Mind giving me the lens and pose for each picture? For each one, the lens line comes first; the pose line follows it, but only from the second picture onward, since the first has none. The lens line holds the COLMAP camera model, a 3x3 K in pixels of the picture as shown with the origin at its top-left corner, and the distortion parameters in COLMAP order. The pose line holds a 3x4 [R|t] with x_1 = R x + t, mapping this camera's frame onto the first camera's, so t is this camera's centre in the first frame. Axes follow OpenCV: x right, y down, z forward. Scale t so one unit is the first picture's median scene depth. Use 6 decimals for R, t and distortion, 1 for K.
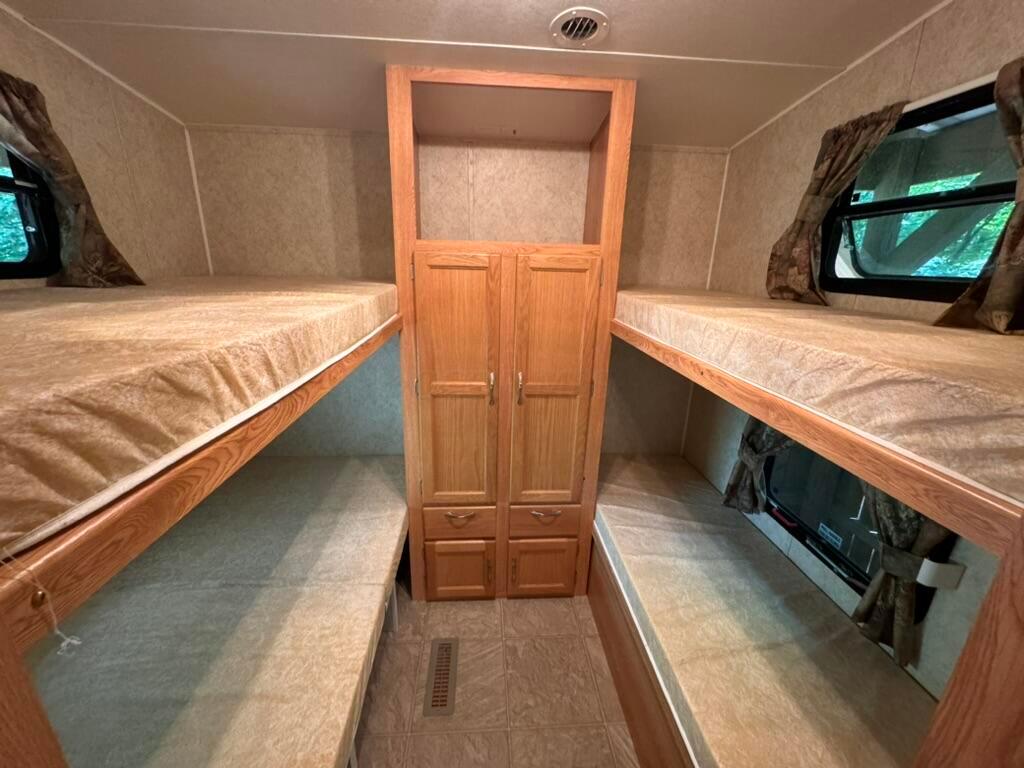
lens RADIAL K [[411.7, 0, 510.7], [0, 411.7, 383.3], [0, 0, 1]] dist [-0.000118, 0.000000]
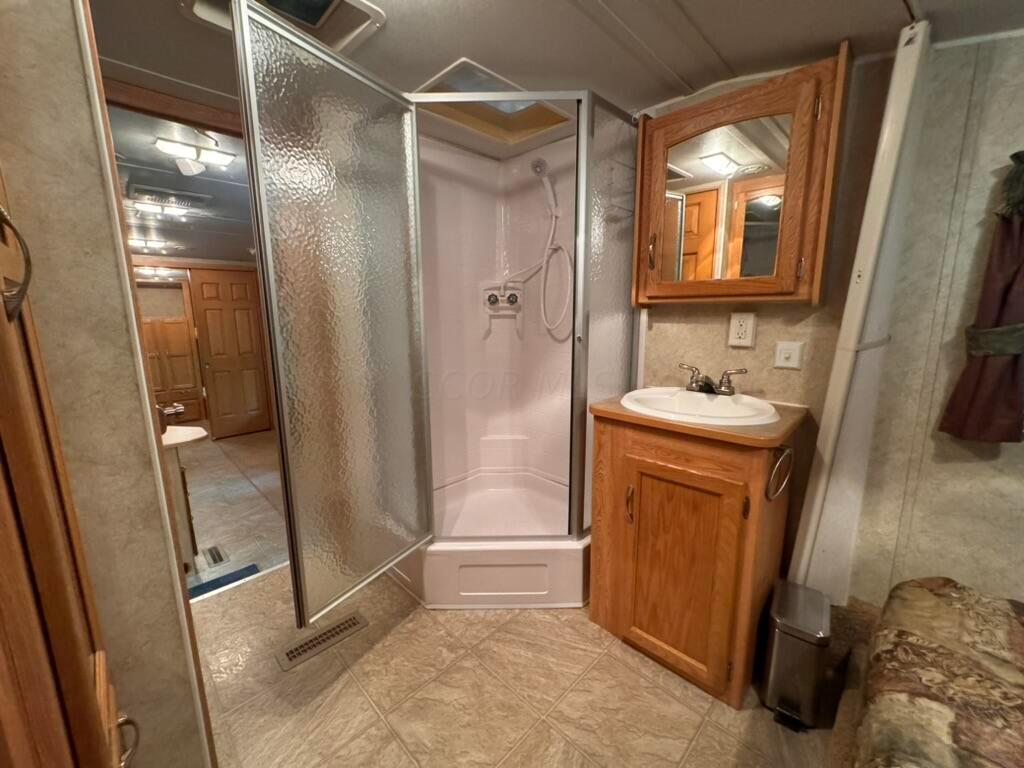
lens RADIAL K [[411.7, 0, 512.0], [0, 411.7, 386.6], [0, 0, 1]] dist [-0.000118, 0.000000]
pose [[0.751955, -0.146885, 0.642642, -0.067334], [0.214844, 0.976240, -0.028254, 1.031446], [-0.623222, 0.159314, 0.765646, -3.604185]]
